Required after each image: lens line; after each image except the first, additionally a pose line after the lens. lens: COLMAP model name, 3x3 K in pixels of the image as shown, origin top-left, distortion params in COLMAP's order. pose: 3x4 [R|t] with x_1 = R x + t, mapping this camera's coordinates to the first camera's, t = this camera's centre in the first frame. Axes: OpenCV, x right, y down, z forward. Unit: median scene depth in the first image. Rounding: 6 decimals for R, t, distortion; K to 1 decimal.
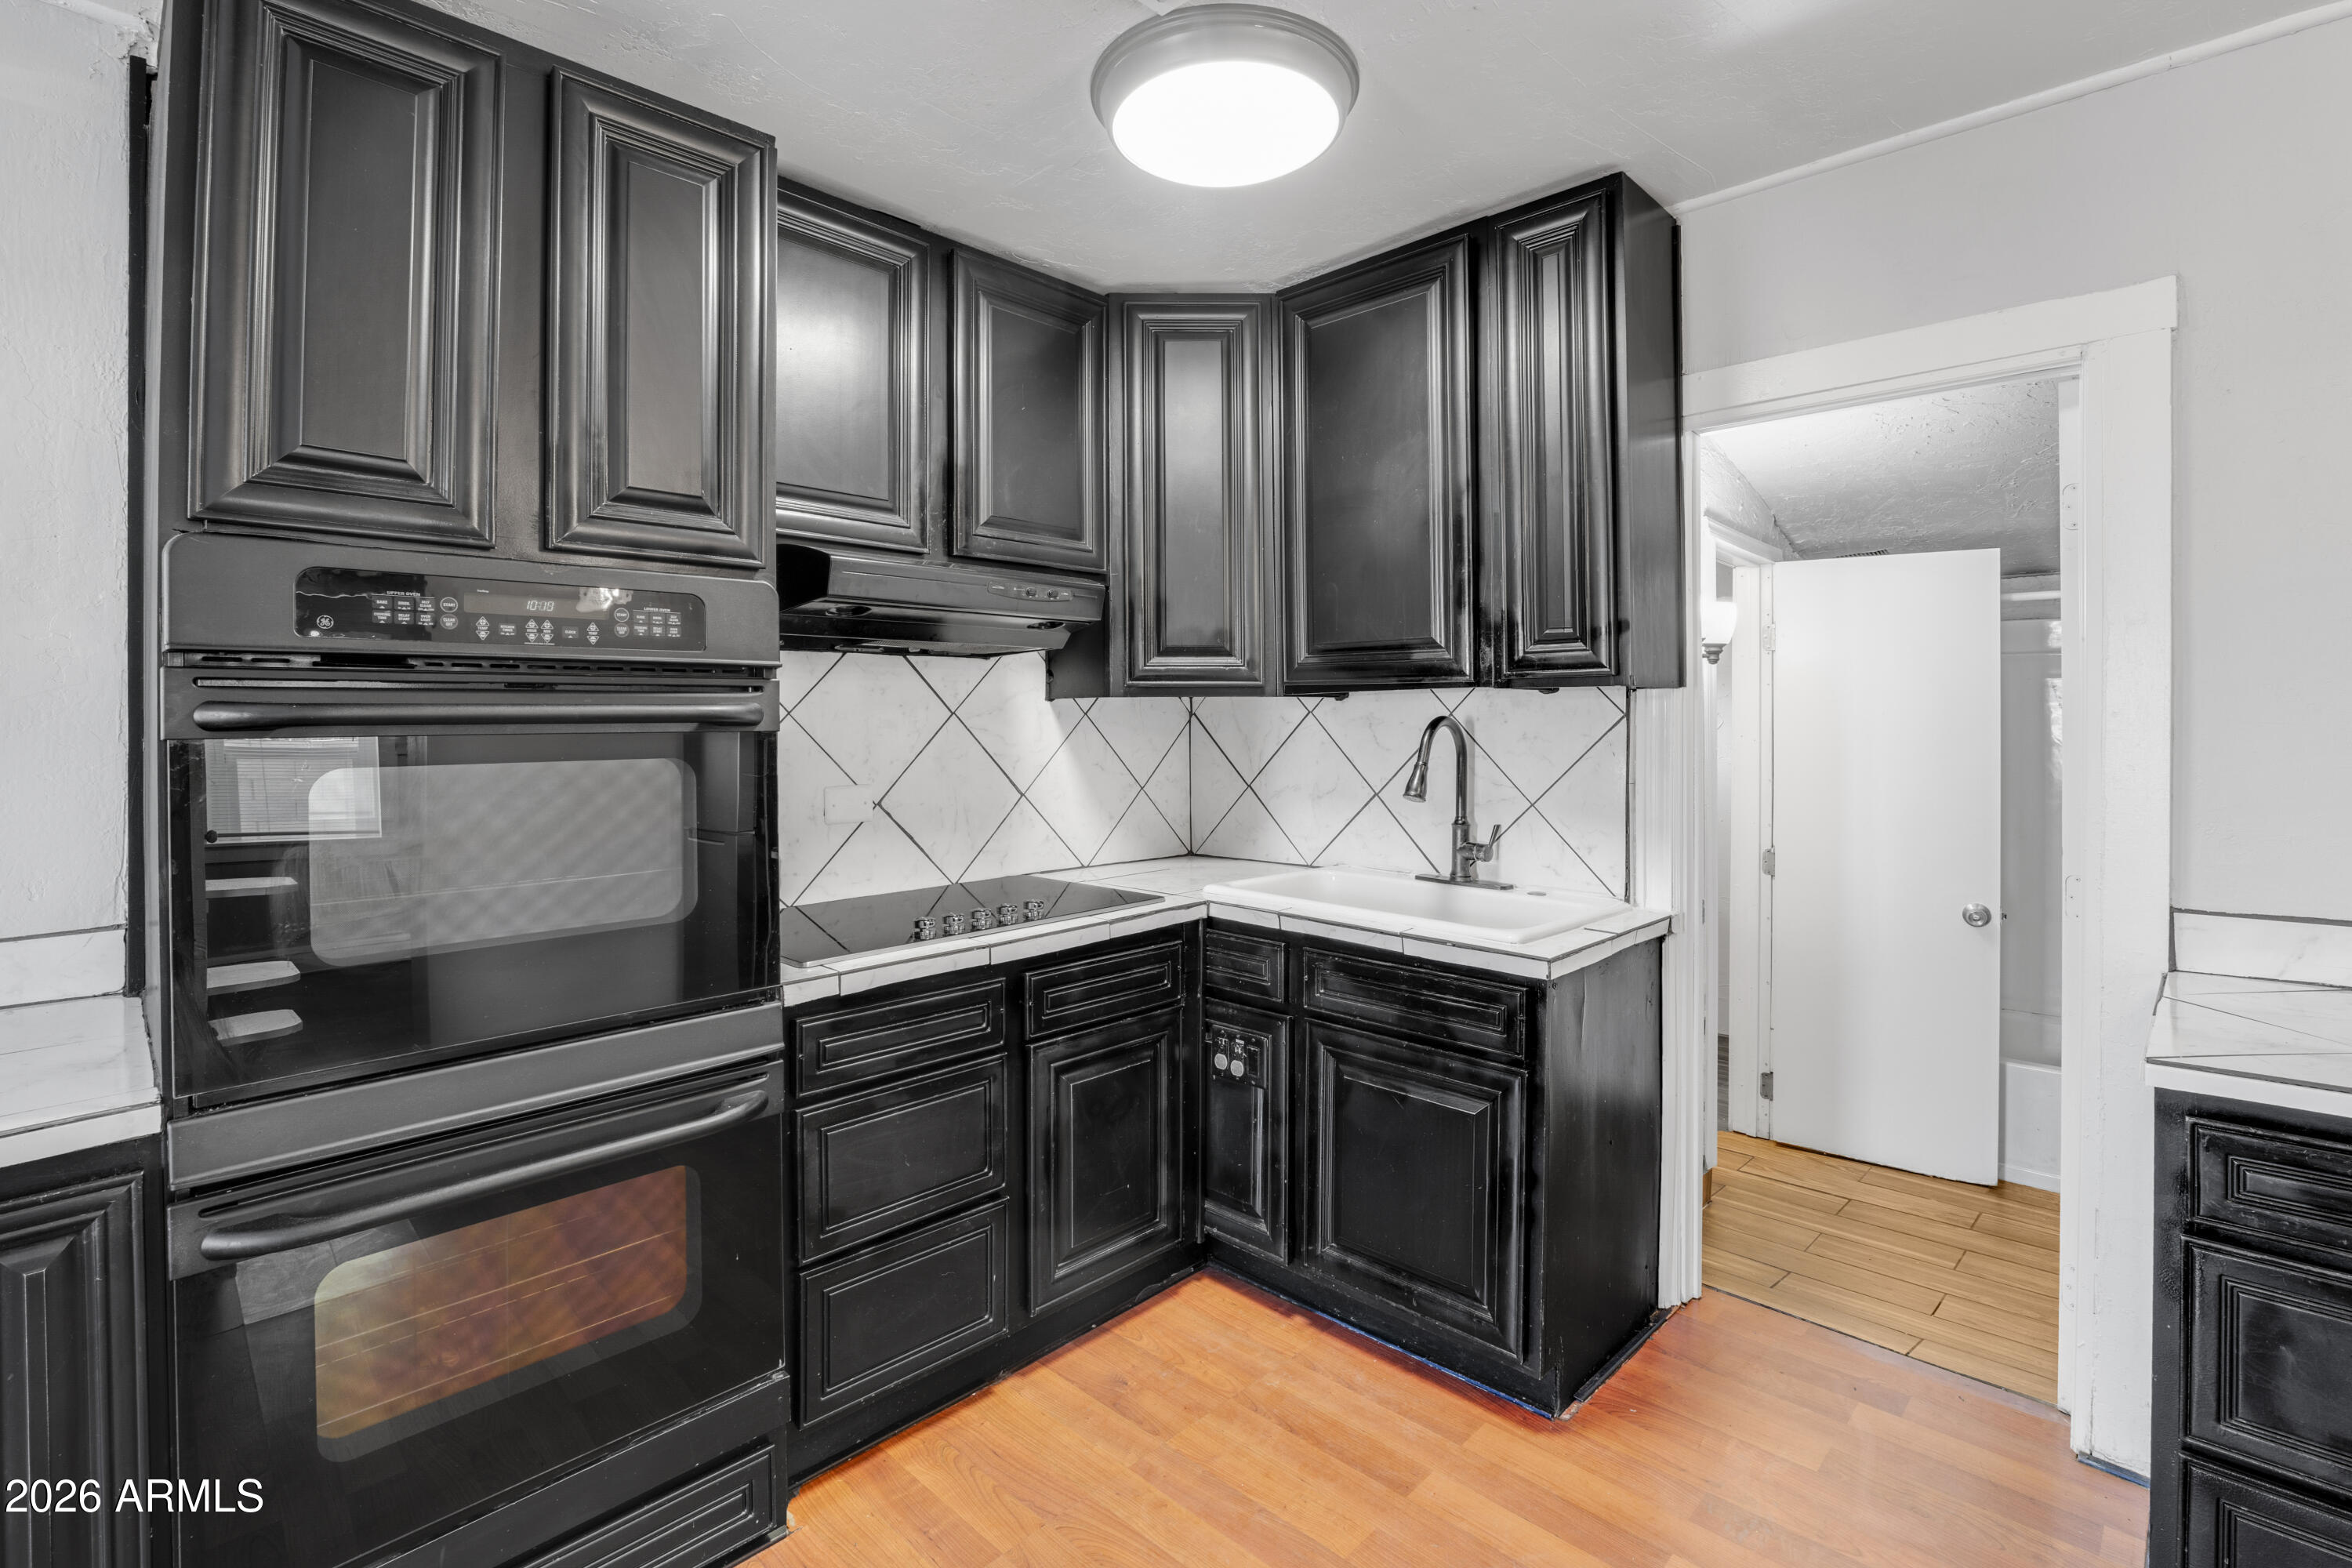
lens RADIAL K [[1117.4, 0, 1217.7], [0, 1117.4, 691.7], [0, 0, 1]] dist [-0.011343, 0.000633]
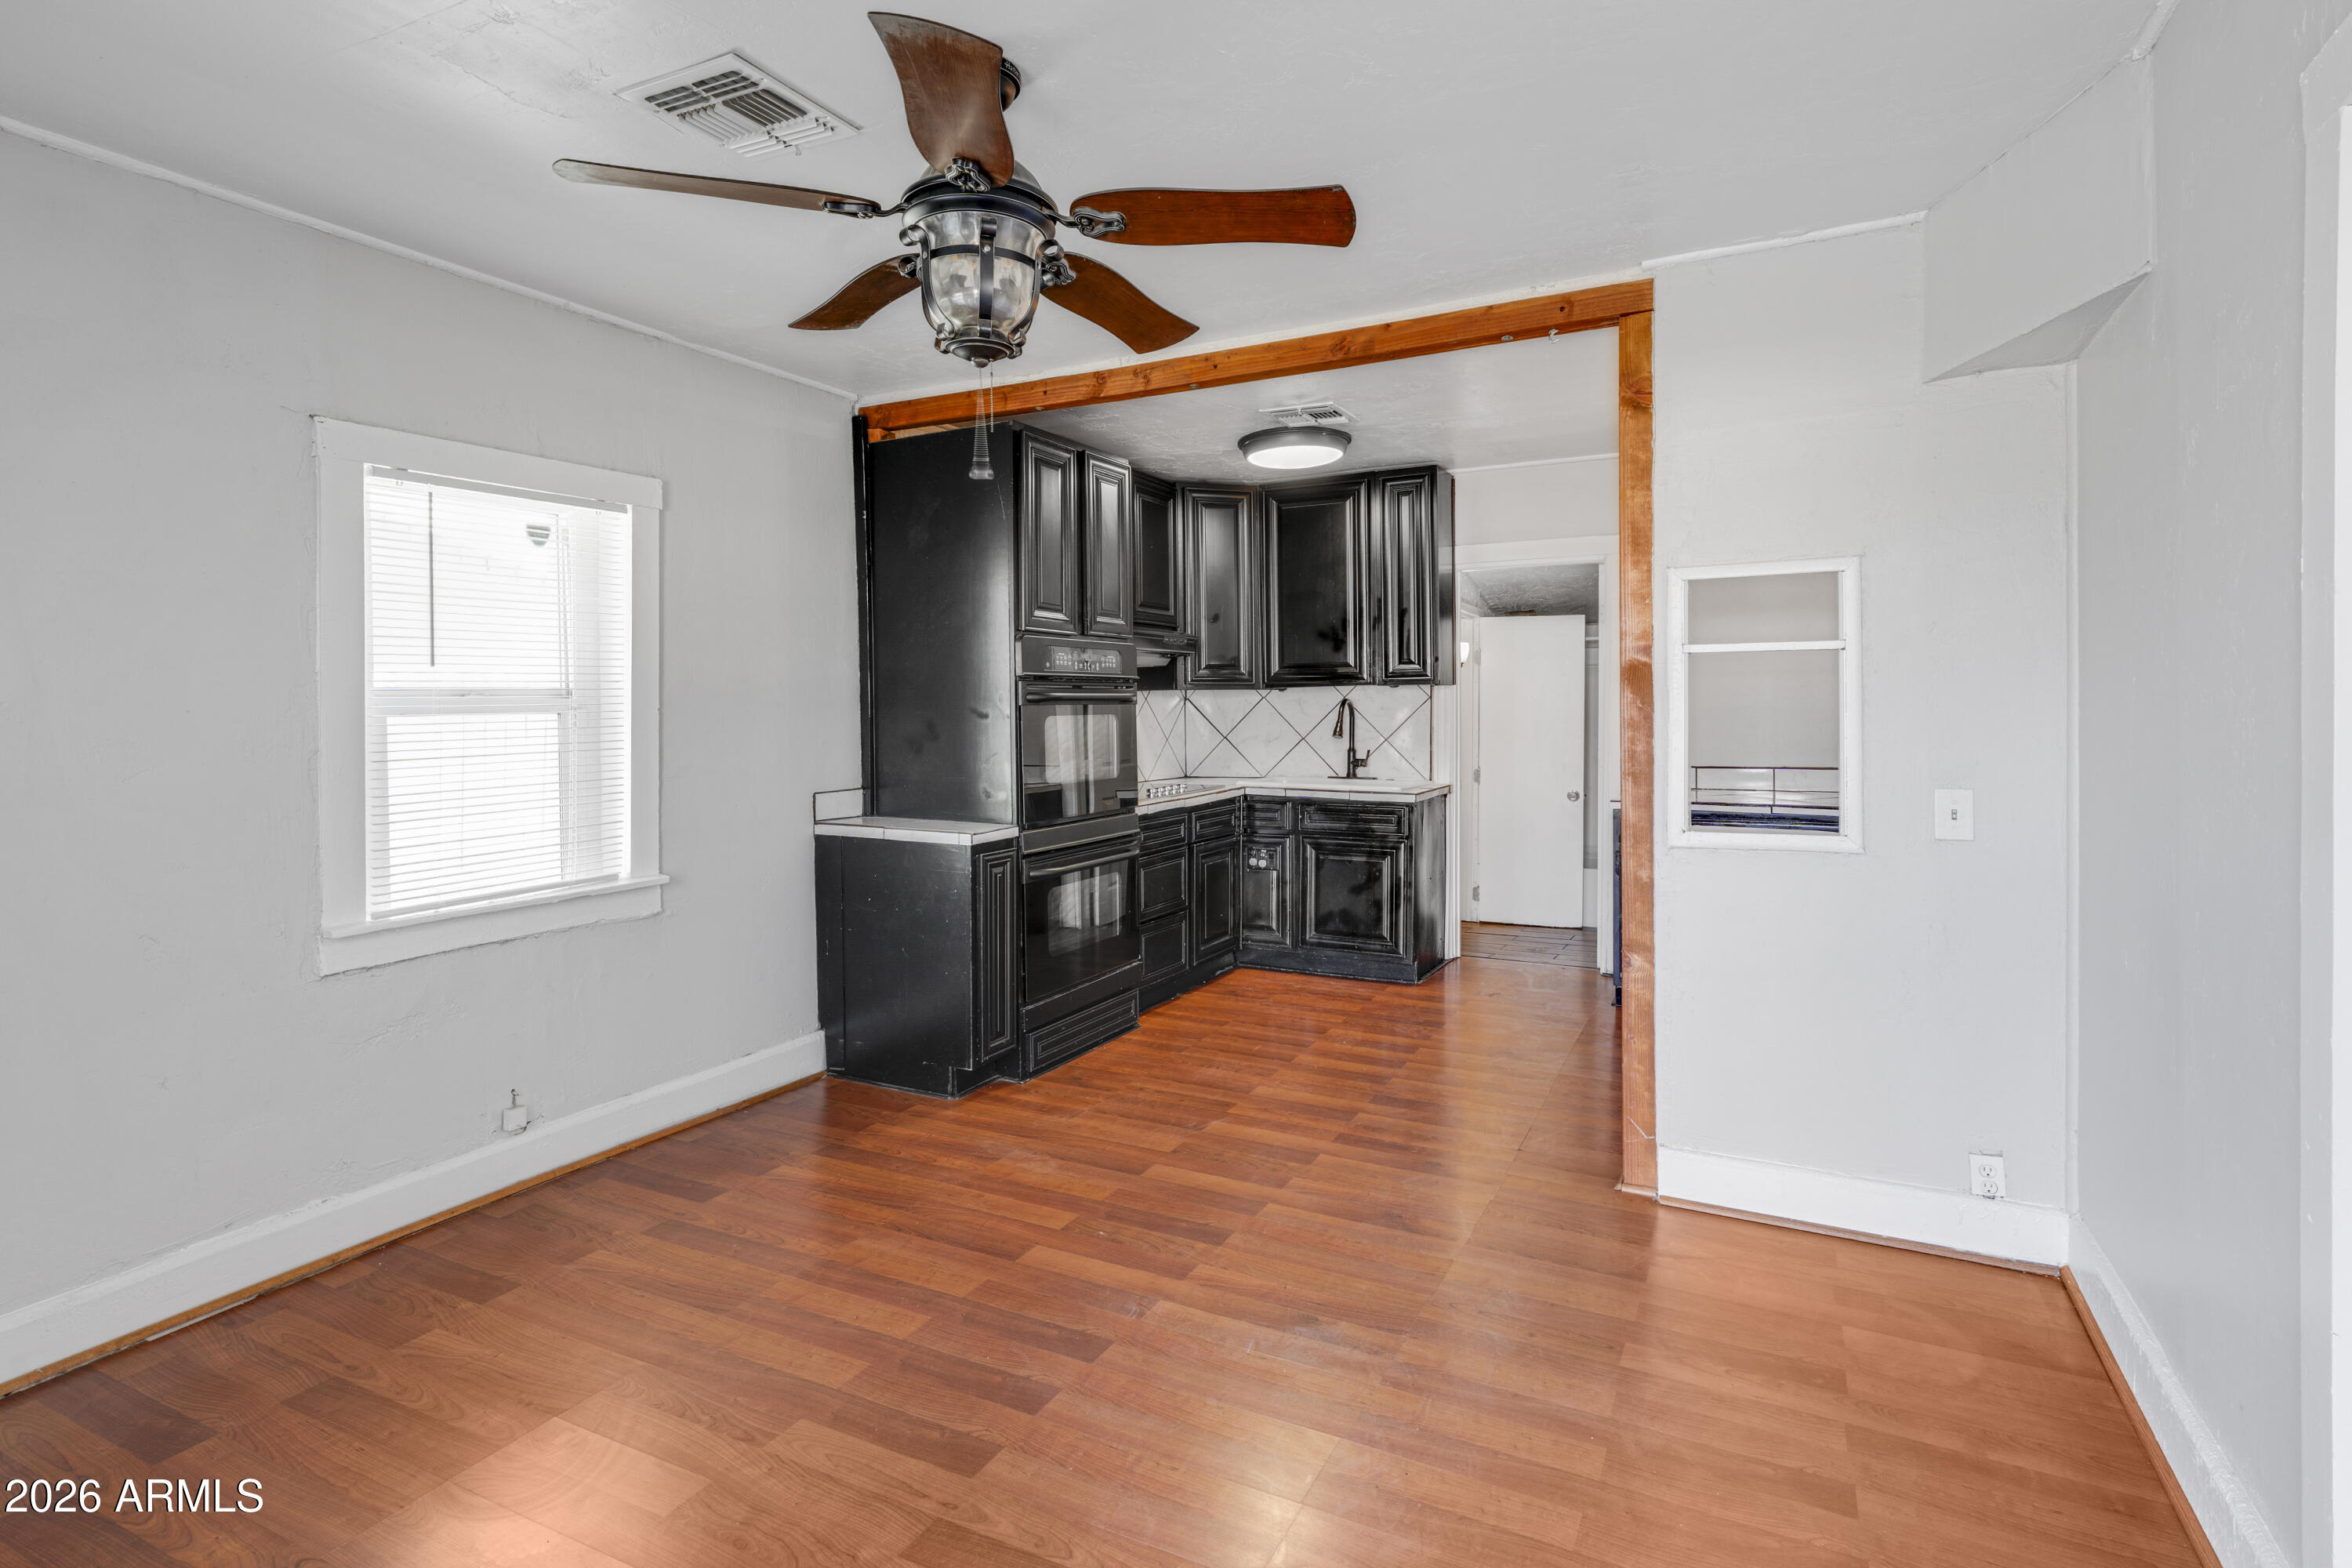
lens RADIAL K [[1086.9, 0, 1178.1], [0, 1086.9, 720.3], [0, 0, 1]] dist [-0.002485, -0.000128]
pose [[0.971939, -0.009994, 0.235022, -0.648663], [0.002420, 0.999469, 0.032493, -0.004743], [-0.235222, -0.031012, 0.971447, -1.010822]]
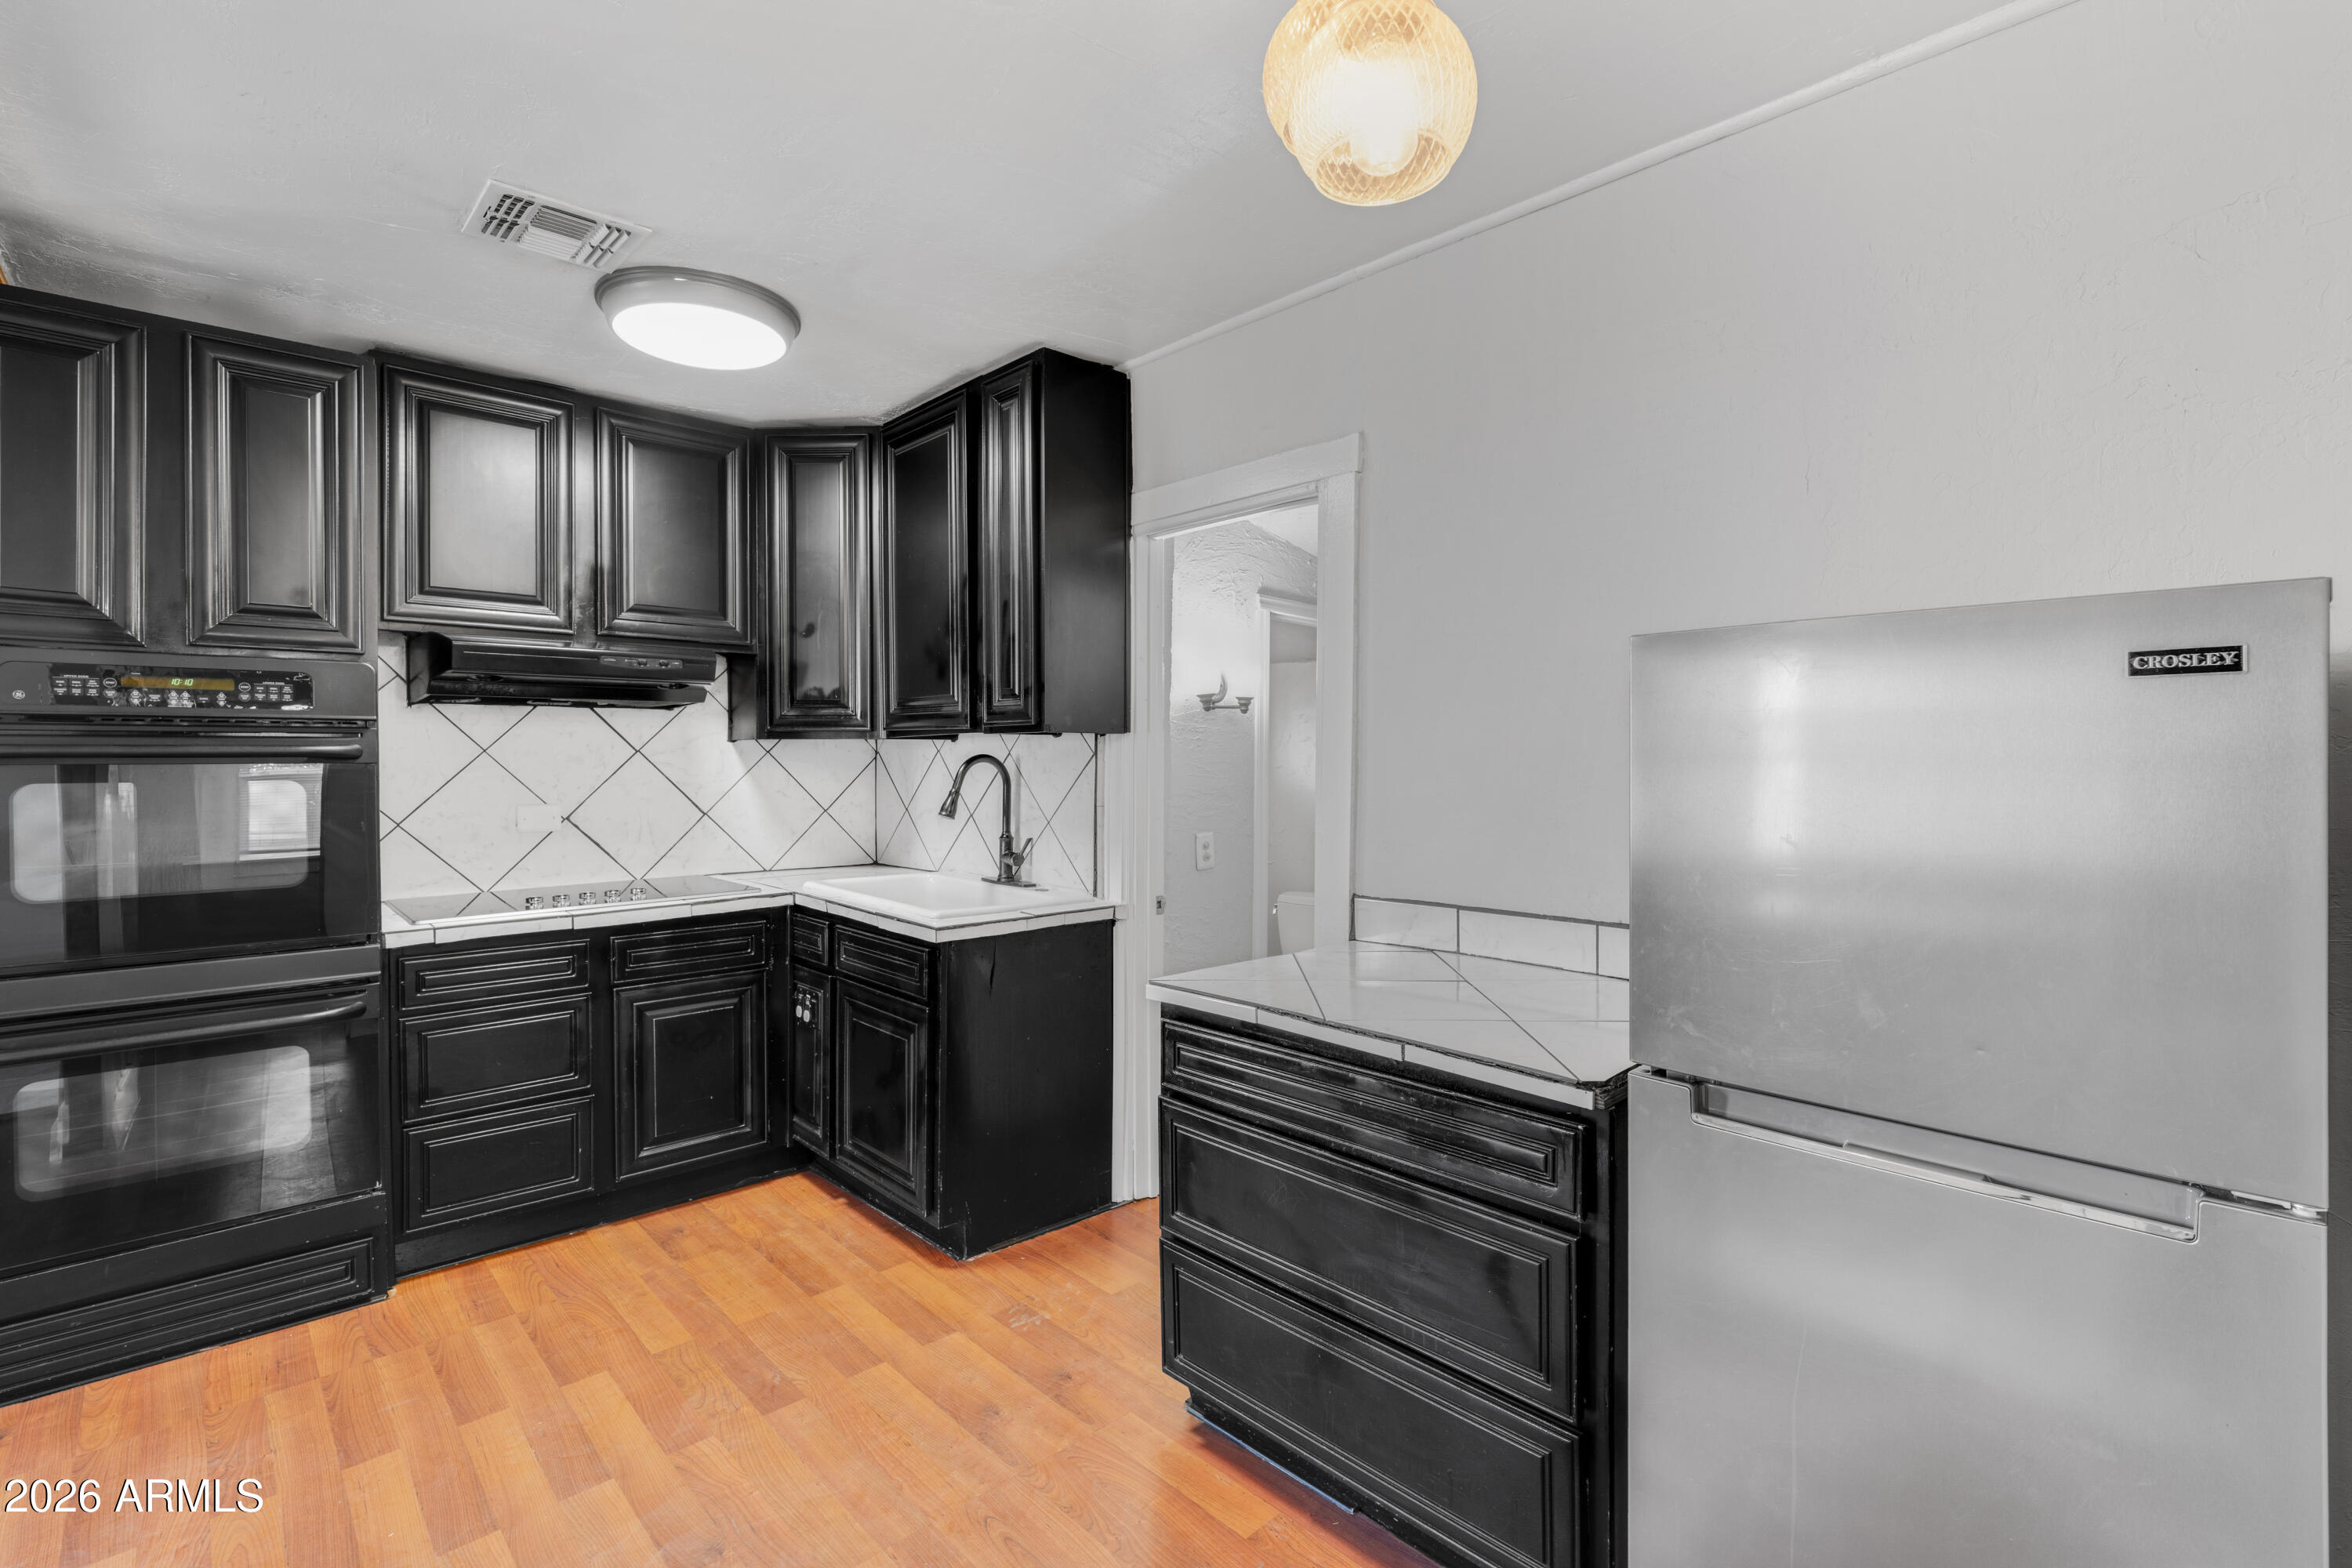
lens RADIAL K [[1063.1, 0, 1165.9], [0, 1063.1, 746.0], [0, 0, 1]] dist [-0.010534, 0.001130]
pose [[0.998406, 0.002442, -0.056389, 0.538686], [-0.001696, 0.999910, 0.013276, -0.005563], [0.056416, -0.013159, 0.998321, -0.255629]]
